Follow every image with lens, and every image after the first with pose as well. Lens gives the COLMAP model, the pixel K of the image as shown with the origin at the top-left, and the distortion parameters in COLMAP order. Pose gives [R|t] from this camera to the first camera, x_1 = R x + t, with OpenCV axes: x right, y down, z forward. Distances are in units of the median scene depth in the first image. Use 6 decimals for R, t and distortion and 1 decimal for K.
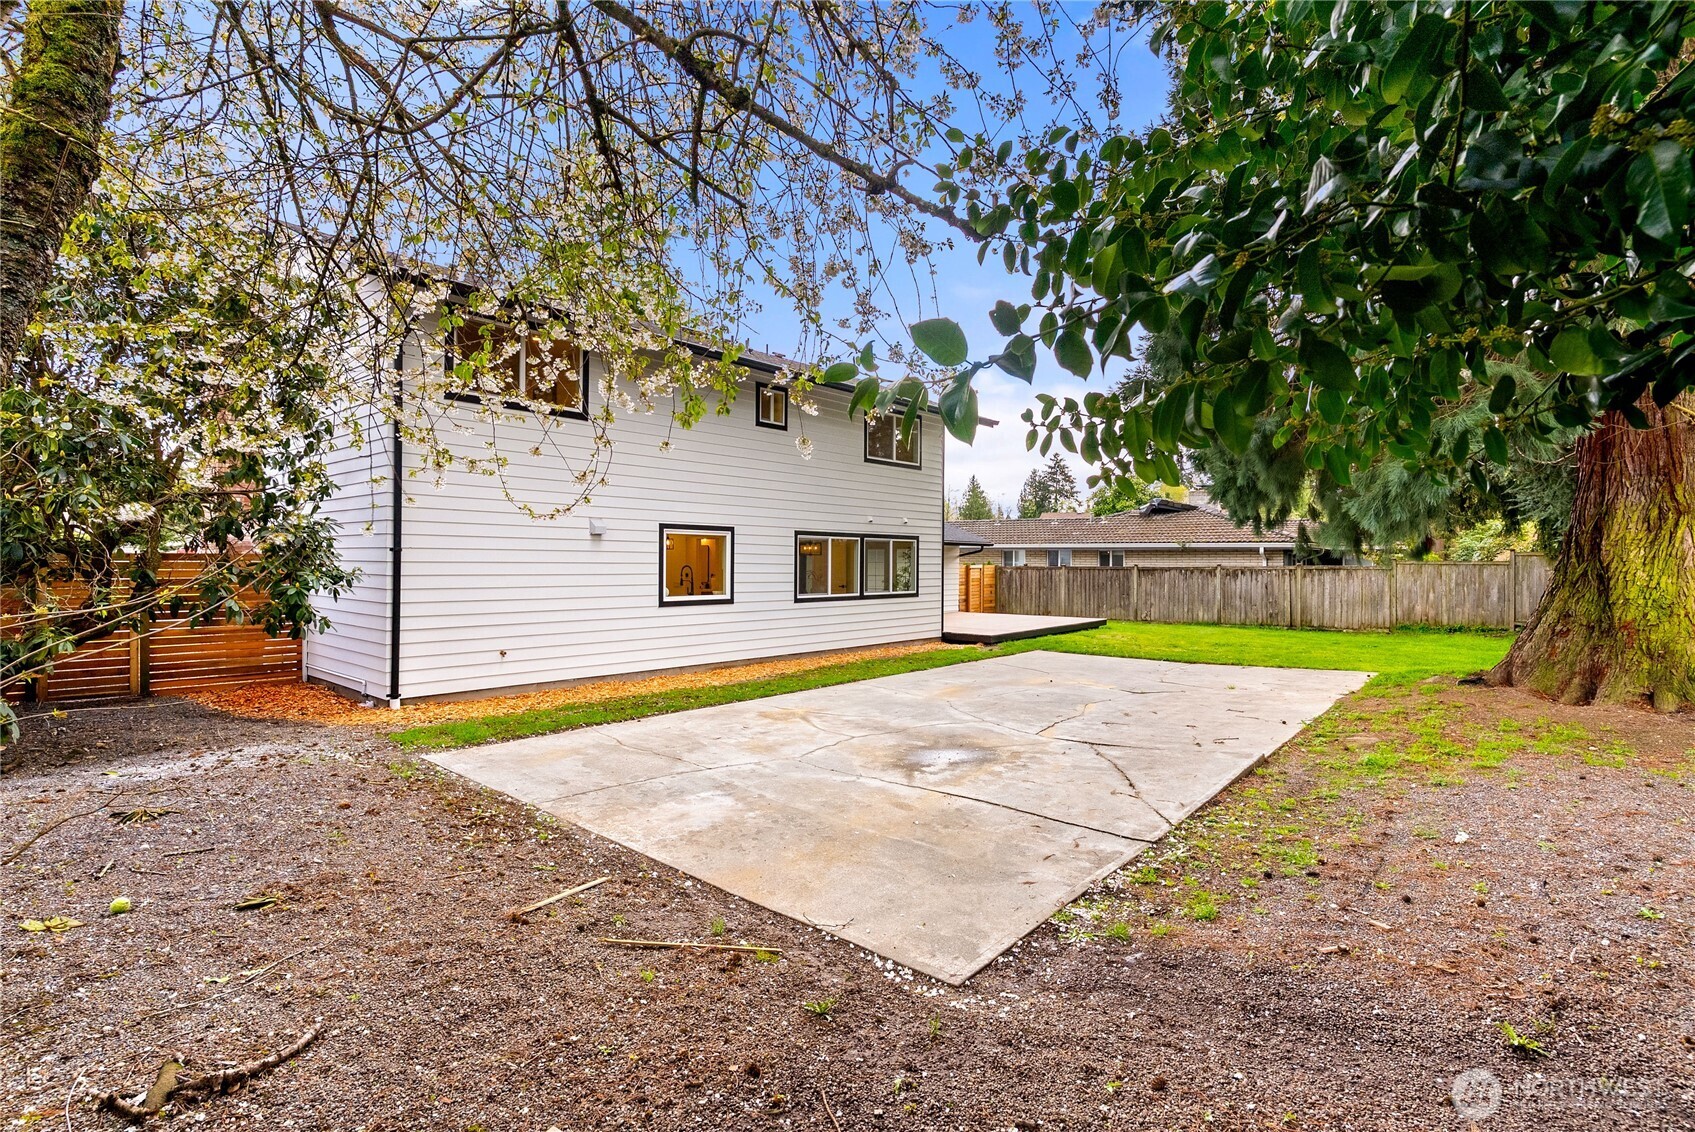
lens RADIAL K [[809.1, 0, 846.5], [0, 809.1, 561.9], [0, 0, 1]] dist [0.000442, 0.000408]
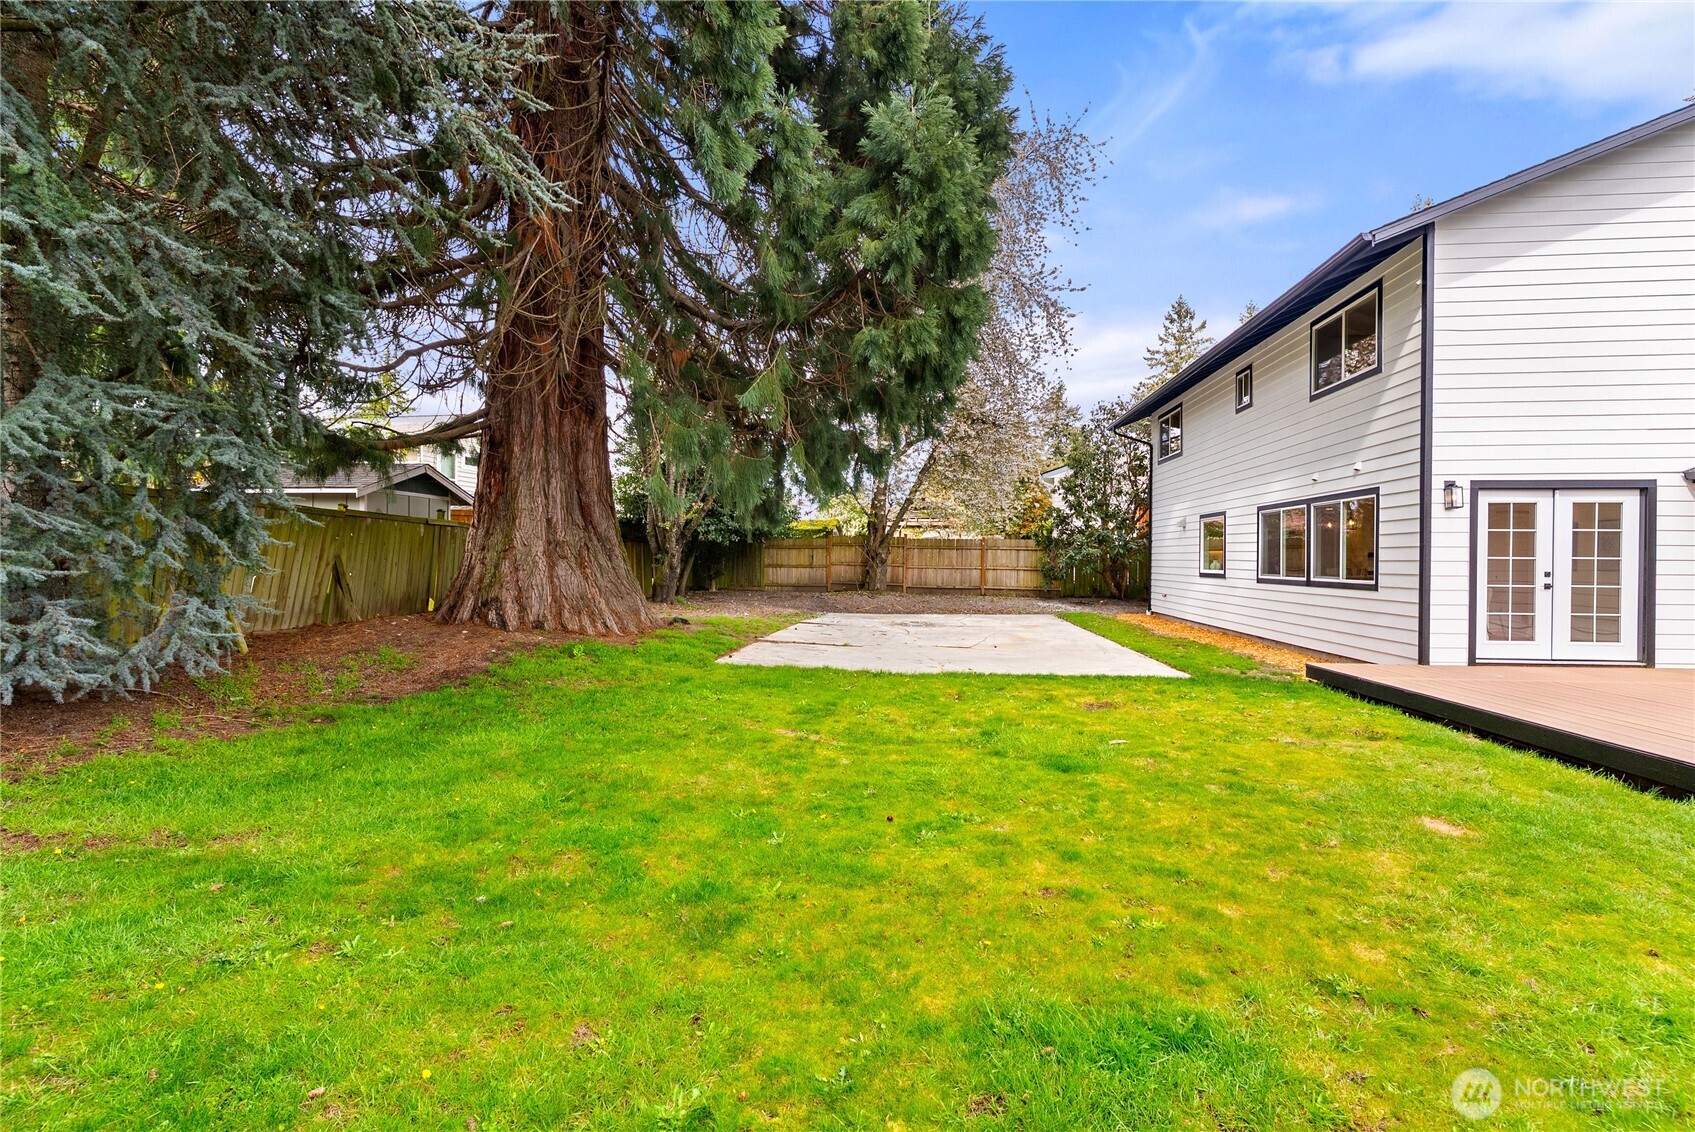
lens RADIAL K [[809.1, 0, 847.7], [0, 809.1, 565.1], [0, 0, 1]] dist [0.000442, 0.000408]
pose [[-0.820610, -0.003815, -0.571476, 0.909476], [-0.009354, 0.999933, 0.006756, 0.029204], [0.571412, 0.010890, -0.820591, 1.559213]]
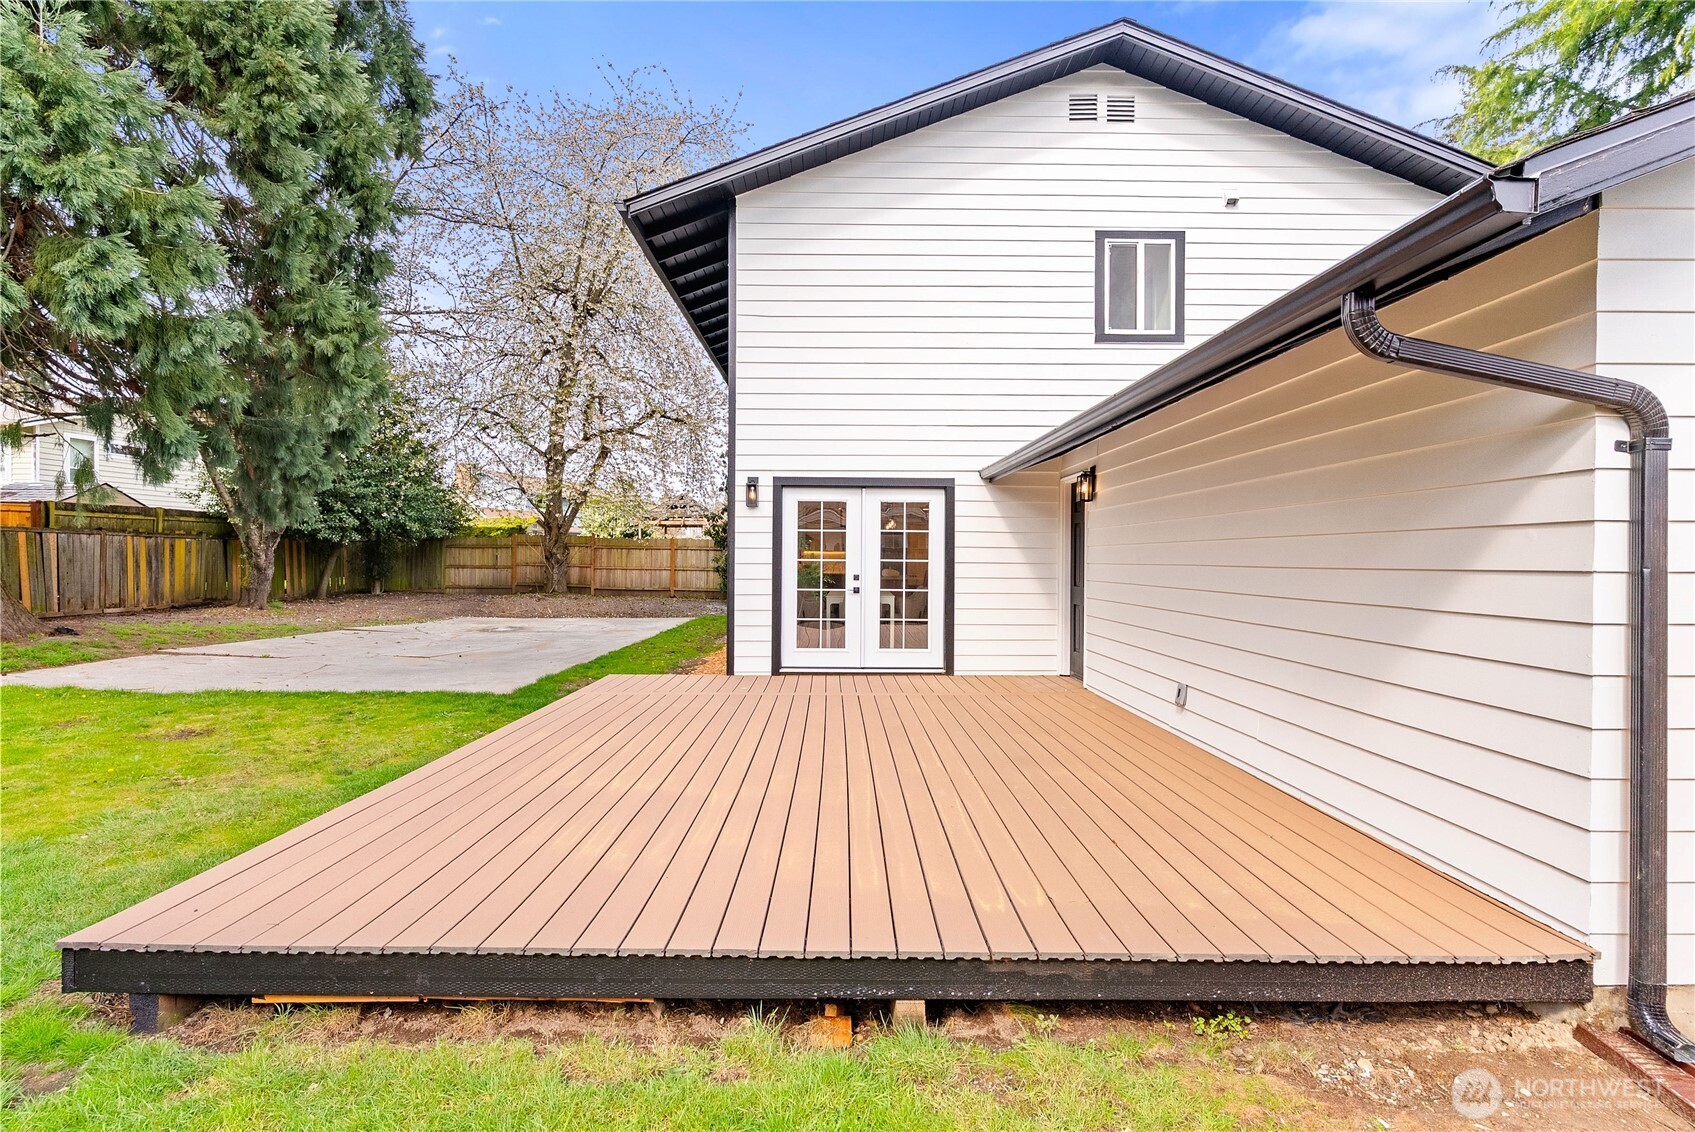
lens RADIAL K [[809.1, 0, 849.1], [0, 809.1, 564.3], [0, 0, 1]] dist [0.000442, 0.000408]
pose [[-0.753431, -0.004918, -0.657509, 0.482541], [-0.010715, 0.999931, 0.004798, 0.022889], [0.657440, 0.010660, -0.753432, 1.806275]]
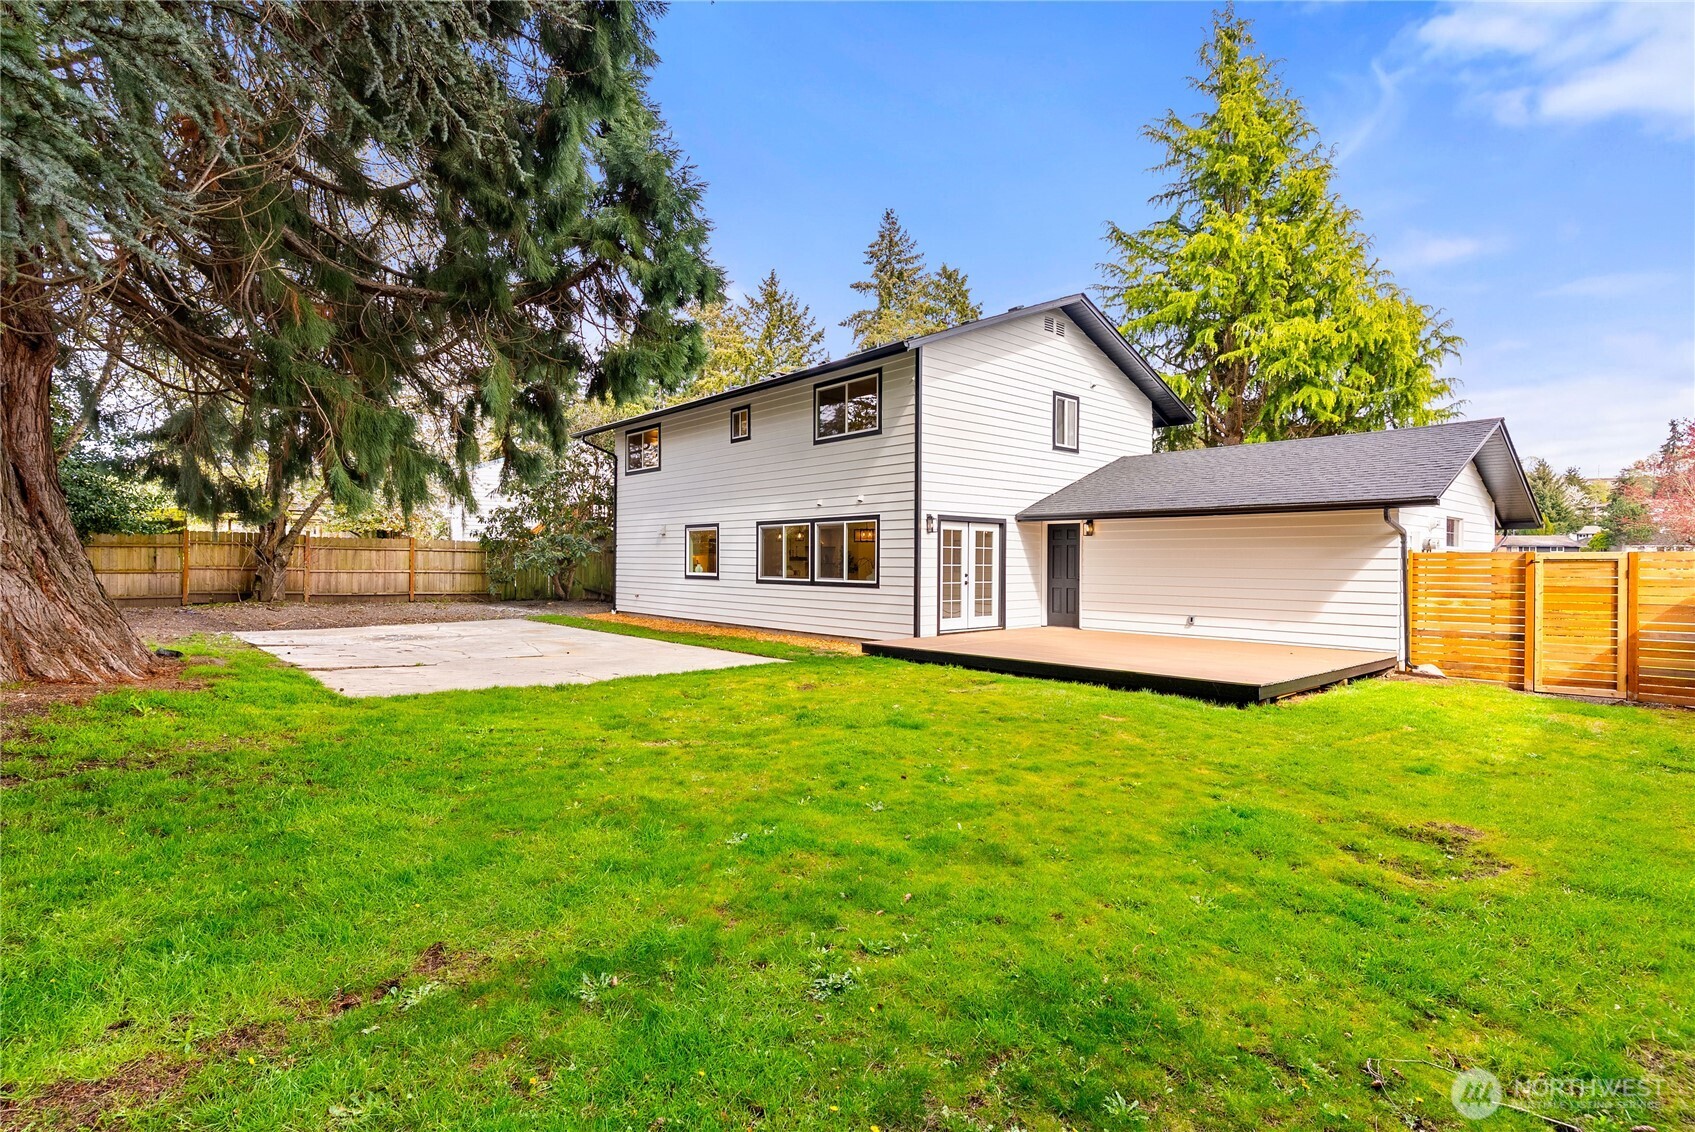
lens RADIAL K [[809.1, 0, 851.7], [0, 809.1, 569.0], [0, 0, 1]] dist [0.000442, 0.000408]
pose [[-0.129497, 0.005450, -0.991565, 1.126104], [-0.008271, 0.999944, 0.006576, 0.022107], [0.991545, 0.009053, -0.129444, 1.334725]]
